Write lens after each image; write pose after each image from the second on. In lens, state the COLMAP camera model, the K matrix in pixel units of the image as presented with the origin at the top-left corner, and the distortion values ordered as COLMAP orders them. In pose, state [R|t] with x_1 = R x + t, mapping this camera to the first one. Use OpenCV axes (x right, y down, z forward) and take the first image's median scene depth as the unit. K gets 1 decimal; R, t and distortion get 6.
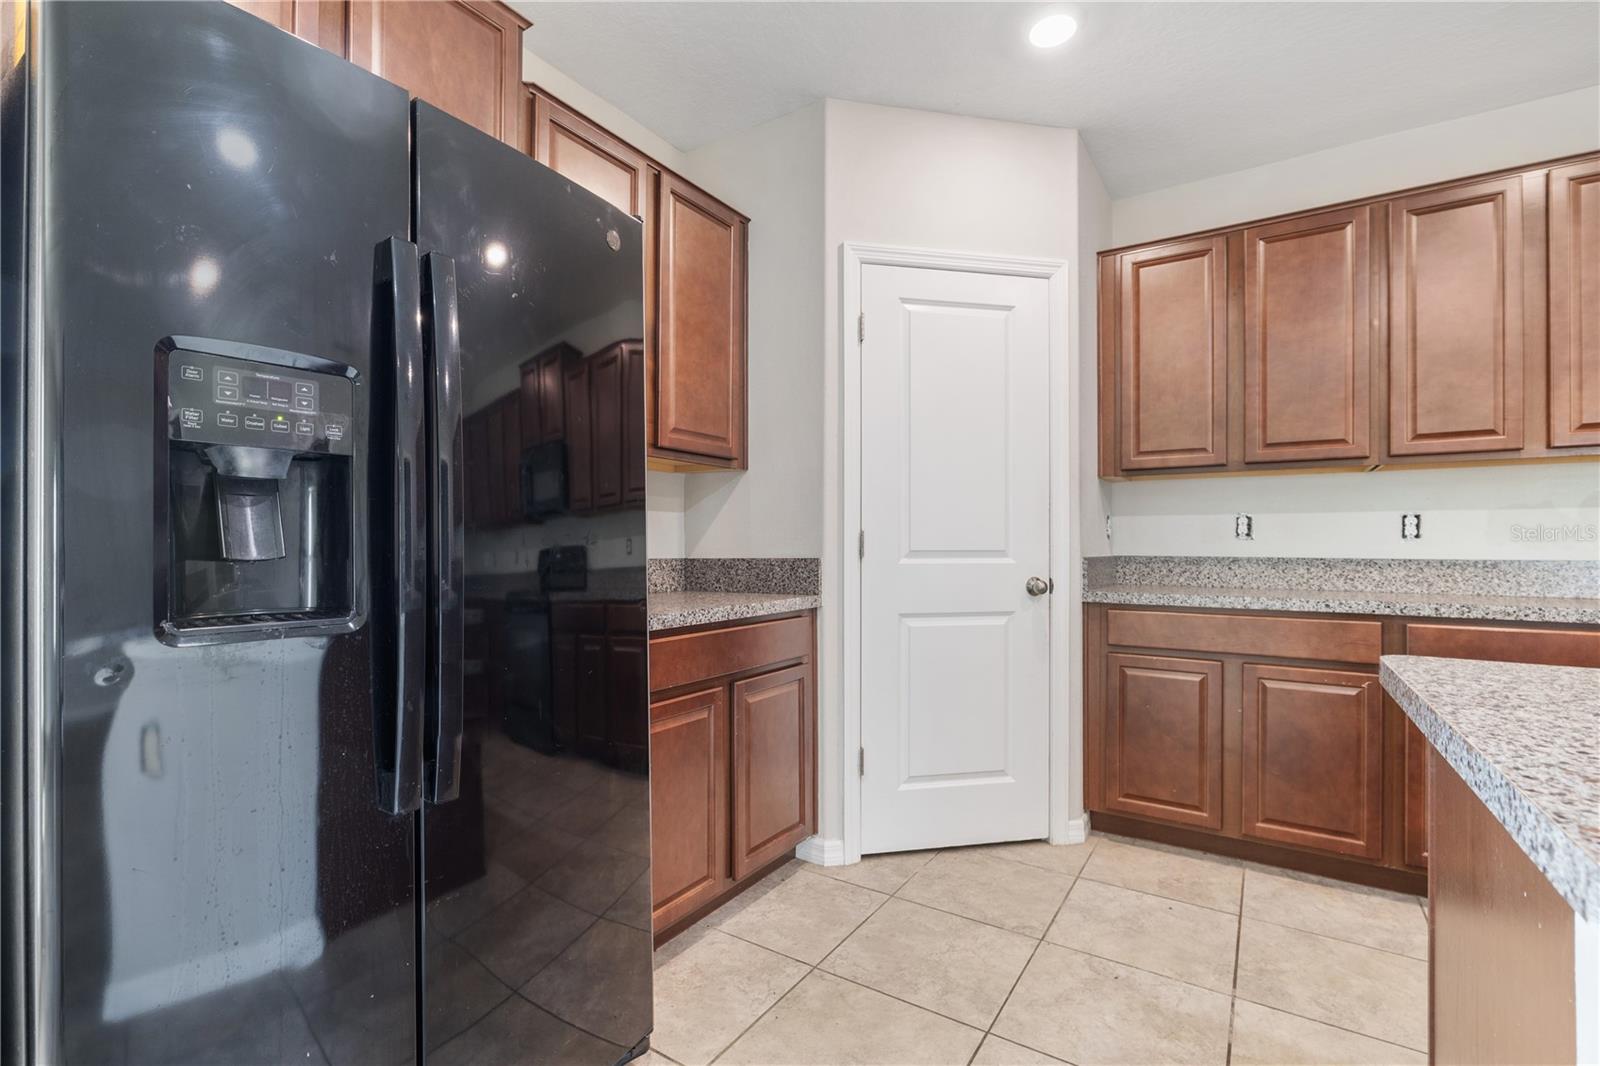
lens RADIAL K [[722.3, 0, 789.2], [0, 722.3, 542.9], [0, 0, 1]] dist [-0.003912, 0.000058]
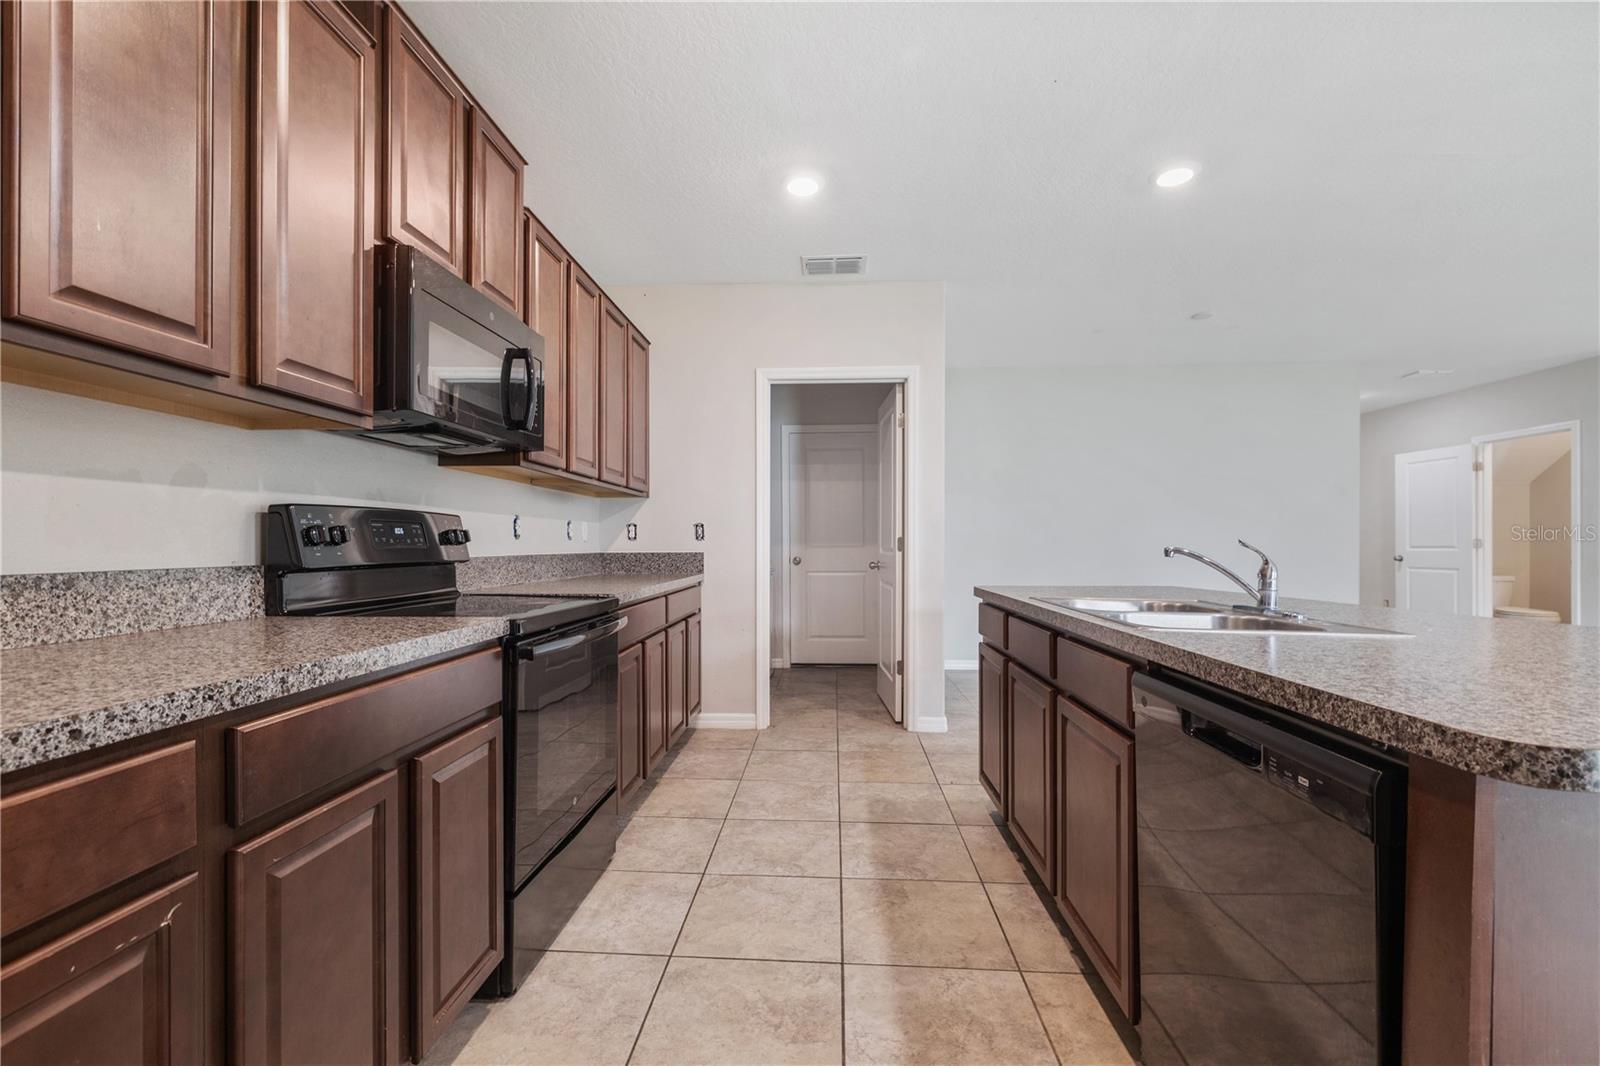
lens RADIAL K [[675.1, 0, 790.3], [0, 675.1, 542.0], [0, 0, 1]] dist [0.000106, 0.000647]
pose [[-0.494273, 0.001045, 0.869306, 0.303298], [-0.001969, 0.999995, -0.002321, 0.001427], [-0.869305, -0.002859, -0.494269, 0.805283]]
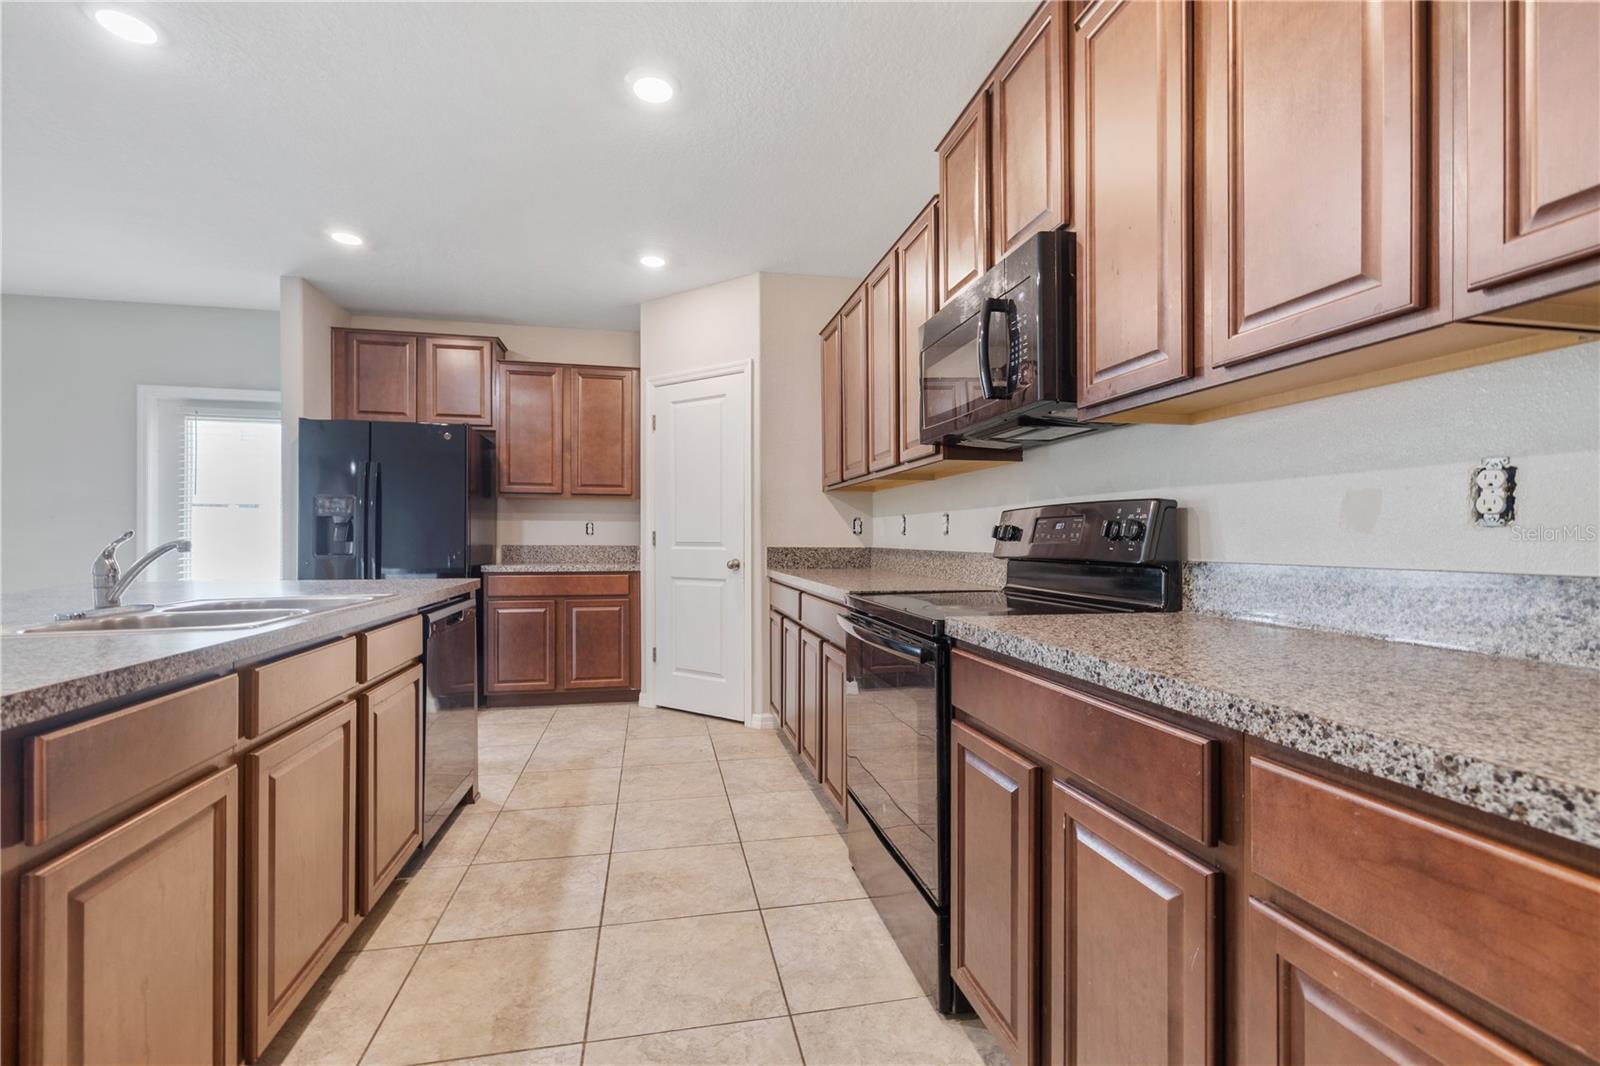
lens RADIAL K [[675.1, 0, 792.2], [0, 675.1, 545.0], [0, 0, 1]] dist [0.000106, 0.000647]
pose [[0.708386, 0.006773, -0.705793, 1.593481], [-0.000653, 0.999960, 0.008941, 0.002744], [0.705825, -0.005873, 0.708362, 0.014661]]
